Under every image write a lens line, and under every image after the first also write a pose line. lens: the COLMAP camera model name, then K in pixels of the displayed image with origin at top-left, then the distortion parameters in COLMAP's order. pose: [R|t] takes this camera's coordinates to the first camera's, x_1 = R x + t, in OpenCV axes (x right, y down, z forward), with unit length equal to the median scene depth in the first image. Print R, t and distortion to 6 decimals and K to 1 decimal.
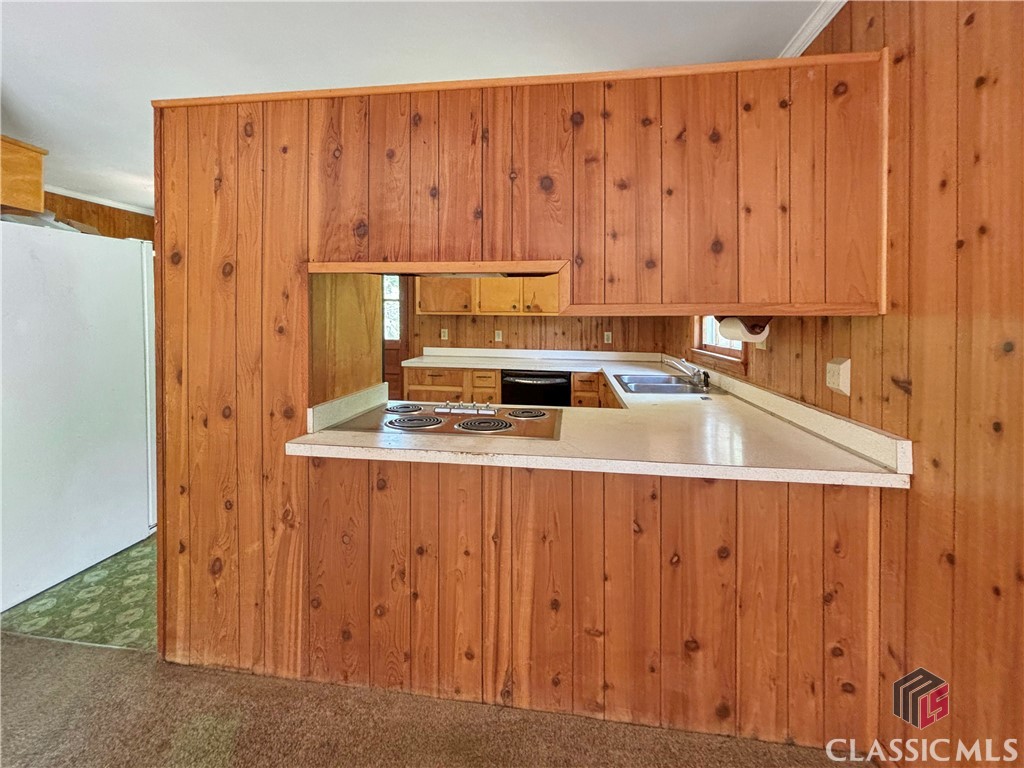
lens RADIAL K [[434.3, 0, 511.5], [0, 434.3, 314.6], [0, 0, 1]] dist [-0.002133, -0.000136]
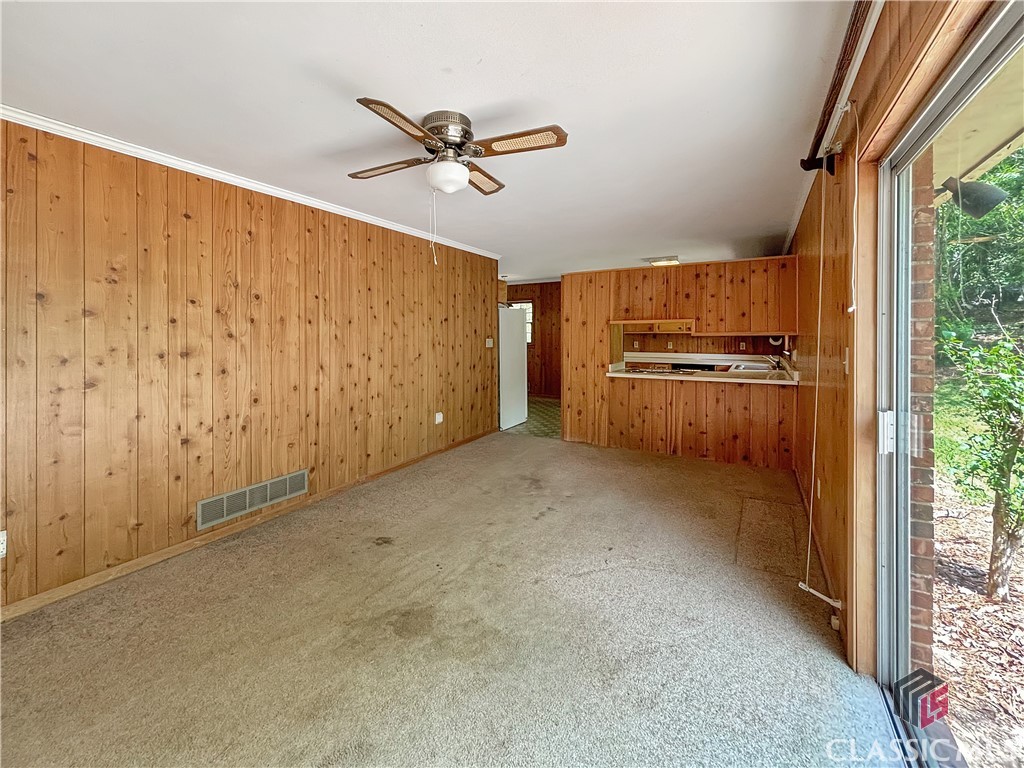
lens RADIAL K [[438.2, 0, 504.6], [0, 438.2, 347.2], [0, 0, 1]] dist [0.016823, -0.000327]
pose [[0.926356, 0.002703, -0.376640, 0.050758], [0.013509, 0.999092, 0.040396, -0.061645], [0.376407, -0.042509, 0.925478, -2.434782]]
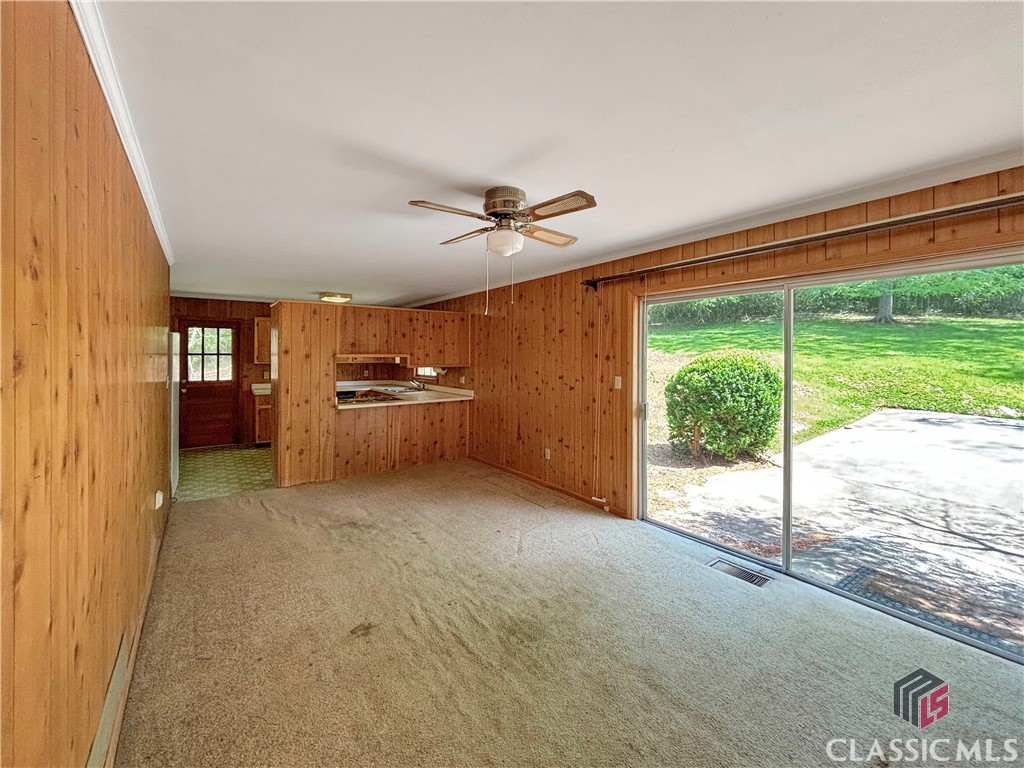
lens RADIAL K [[426.4, 0, 509.0], [0, 426.4, 356.5], [0, 0, 1]] dist [0.000901, 0.000142]
pose [[0.725064, -0.010414, 0.688603, -1.802199], [-0.000584, 0.999876, 0.015737, -0.156017], [-0.688681, -0.011812, 0.724968, -2.359917]]
